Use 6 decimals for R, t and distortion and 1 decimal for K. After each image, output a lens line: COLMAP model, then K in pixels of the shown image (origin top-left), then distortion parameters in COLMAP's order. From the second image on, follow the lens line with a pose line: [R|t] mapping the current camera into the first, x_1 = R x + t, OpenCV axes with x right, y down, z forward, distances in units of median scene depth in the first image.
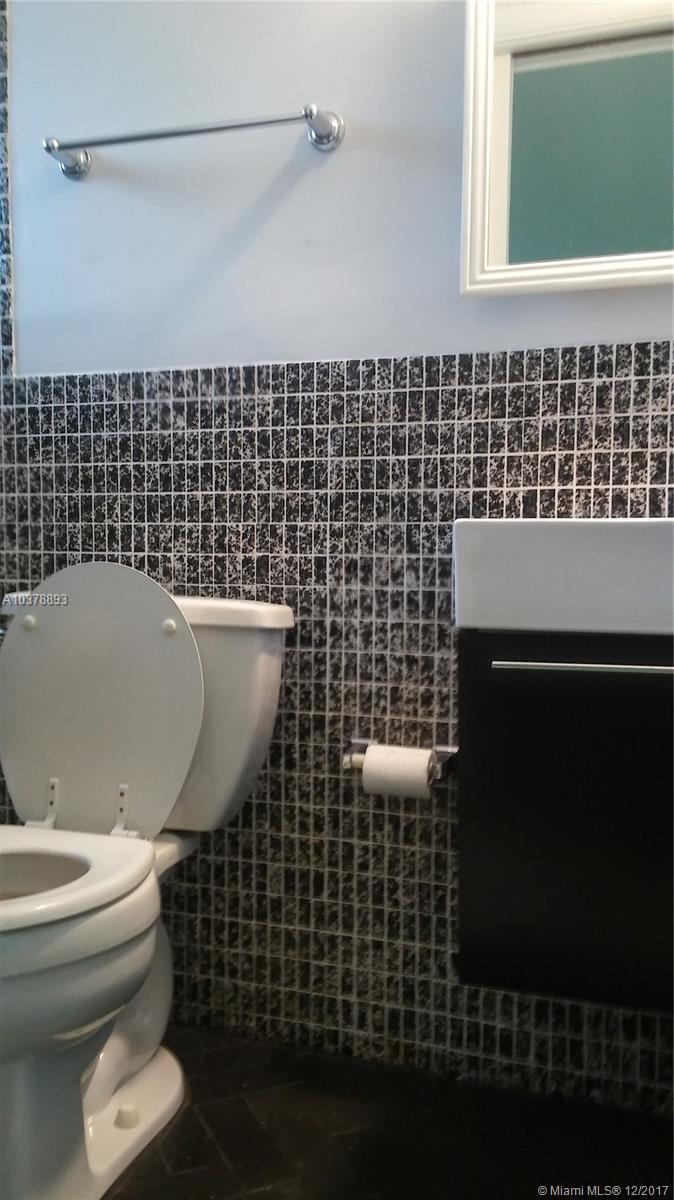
lens RADIAL K [[1028.3, 0, 345.3], [0, 1028.3, 601.5], [0, 0, 1]] dist [0.084934, -0.078216]
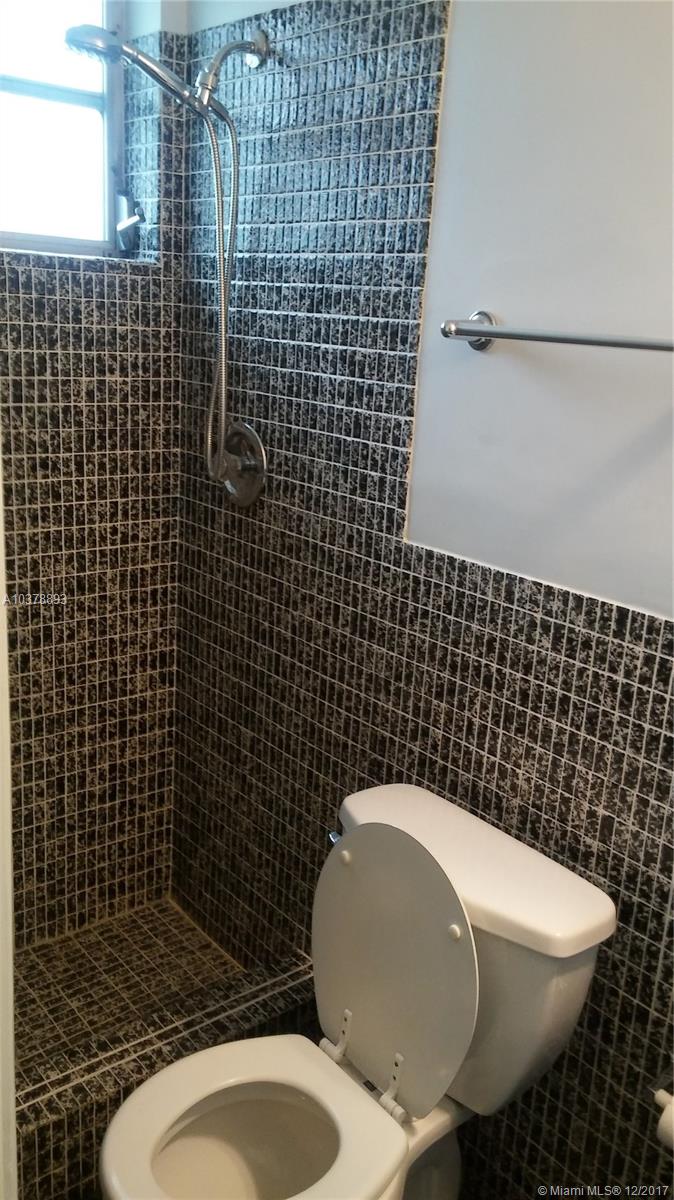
lens RADIAL K [[1028.3, 0, 340.2], [0, 1028.3, 604.4], [0, 0, 1]] dist [0.084934, -0.078216]
pose [[0.843268, 0.194066, -0.501235, 0.133473], [-0.085010, 0.968961, 0.232139, -0.399383], [0.530728, -0.153145, 0.833591, 0.163396]]
